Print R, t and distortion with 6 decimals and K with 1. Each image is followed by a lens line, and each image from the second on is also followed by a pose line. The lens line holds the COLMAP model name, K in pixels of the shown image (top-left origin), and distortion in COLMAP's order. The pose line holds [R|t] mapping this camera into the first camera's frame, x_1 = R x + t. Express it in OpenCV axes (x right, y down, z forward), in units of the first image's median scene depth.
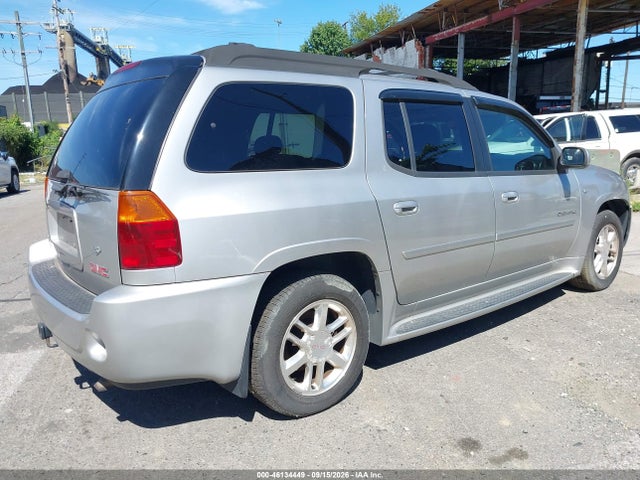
lens RADIAL K [[515.9, 0, 317.2], [0, 515.9, 237.2], [0, 0, 1]] dist [0.015229, -0.022233]
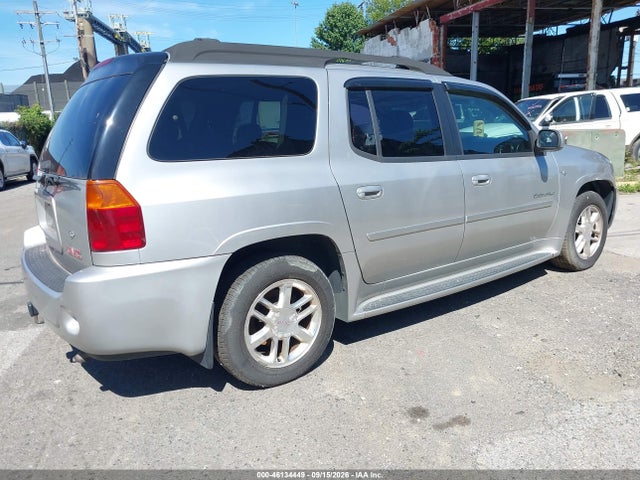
lens RADIAL K [[515.9, 0, 317.8], [0, 515.9, 237.0], [0, 0, 1]] dist [0.015229, -0.022233]
pose [[0.999098, -0.008553, -0.041583, 0.108905], [0.009853, 0.999466, 0.031166, 0.000894], [0.041294, -0.031548, 0.998649, -0.056449]]
